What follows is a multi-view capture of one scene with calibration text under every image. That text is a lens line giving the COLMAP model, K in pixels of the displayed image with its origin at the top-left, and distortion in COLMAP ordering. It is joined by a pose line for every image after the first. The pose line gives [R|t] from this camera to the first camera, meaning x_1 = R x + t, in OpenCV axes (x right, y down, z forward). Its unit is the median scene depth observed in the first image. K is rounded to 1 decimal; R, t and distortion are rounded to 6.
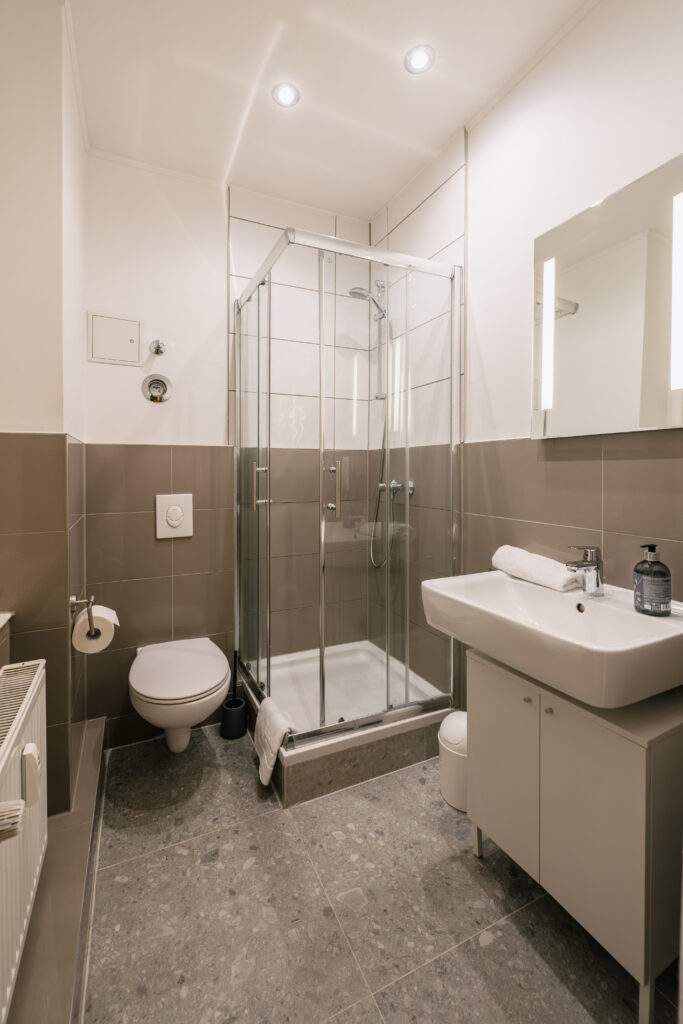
lens RADIAL K [[419.5, 0, 323.6], [0, 419.5, 487.2], [0, 0, 1]] dist [0.001067, -0.000584]
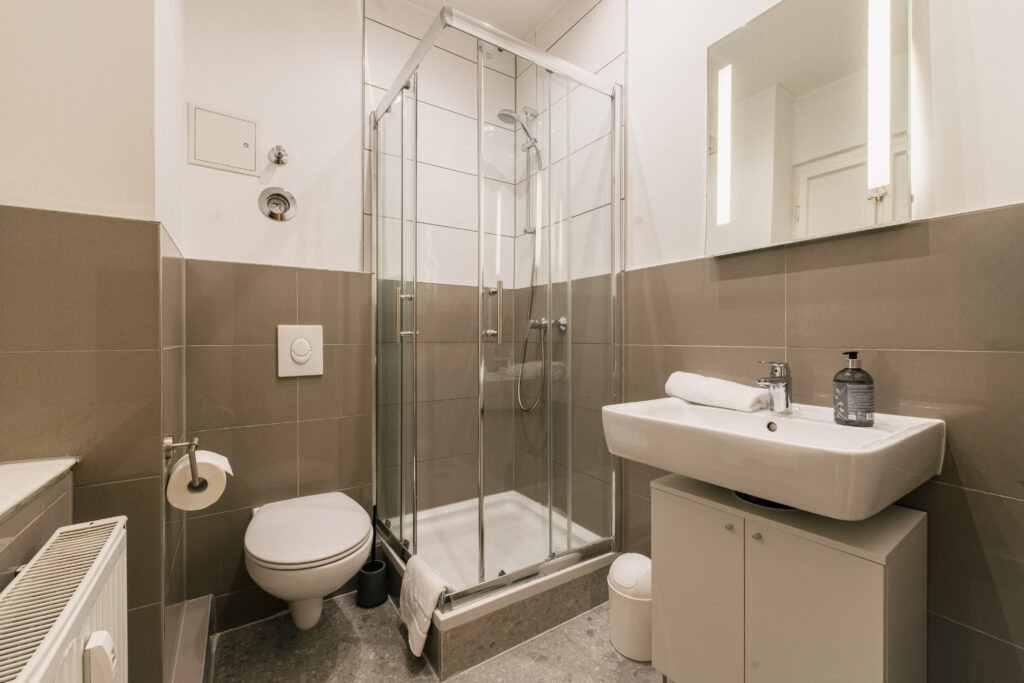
lens RADIAL K [[419.5, 0, 512.1], [0, 419.5, 344.5], [0, 0, 1]] dist [0.001067, -0.000584]
pose [[0.988757, -0.002123, 0.149515, -0.065250], [0.003417, 0.999959, -0.008396, 0.072629], [-0.149491, 0.008813, 0.988724, 0.105896]]
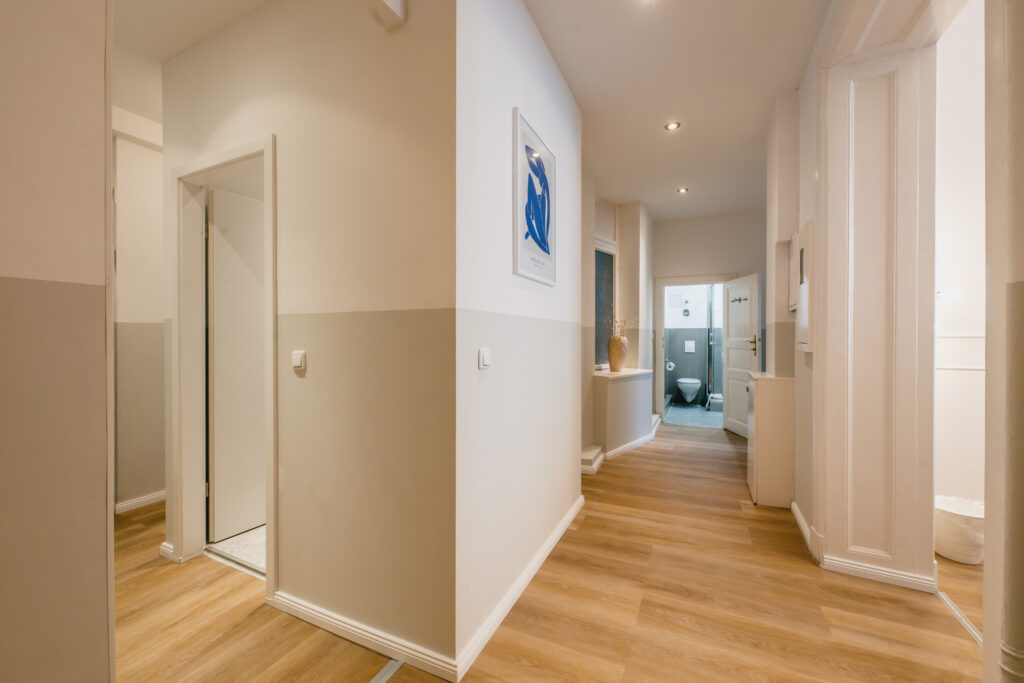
lens RADIAL K [[419.5, 0, 510.8], [0, 419.5, 339.5], [0, 0, 1]] dist [0.001067, -0.000584]
pose [[0.652263, 0.004514, -0.757979, 1.677277], [-0.010183, 0.999944, -0.002808, 0.032824], [0.757924, 0.009550, 0.652273, -3.096675]]
